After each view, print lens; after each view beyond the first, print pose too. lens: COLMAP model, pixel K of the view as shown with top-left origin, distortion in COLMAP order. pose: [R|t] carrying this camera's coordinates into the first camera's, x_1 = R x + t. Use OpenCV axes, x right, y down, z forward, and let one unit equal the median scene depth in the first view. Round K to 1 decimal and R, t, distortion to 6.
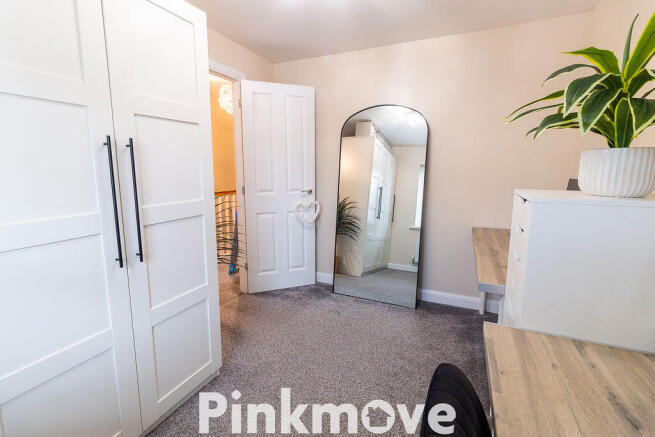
lens RADIAL K [[303.2, 0, 327.2], [0, 303.2, 211.2], [0, 0, 1]] dist [-0.001202, 0.000032]
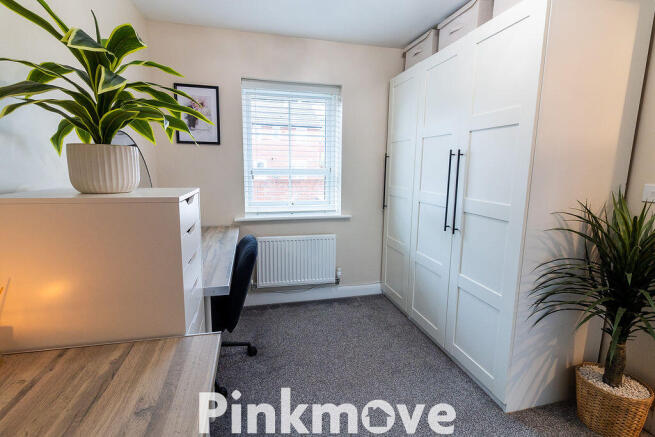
lens RADIAL K [[303.2, 0, 327.2], [0, 303.2, 211.2], [0, 0, 1]] dist [-0.001202, 0.000032]
pose [[-0.785557, 0.075512, -0.614165, 0.686553], [-0.113049, 0.958309, 0.262421, -0.230850], [0.608376, 0.275577, -0.744269, 1.550594]]
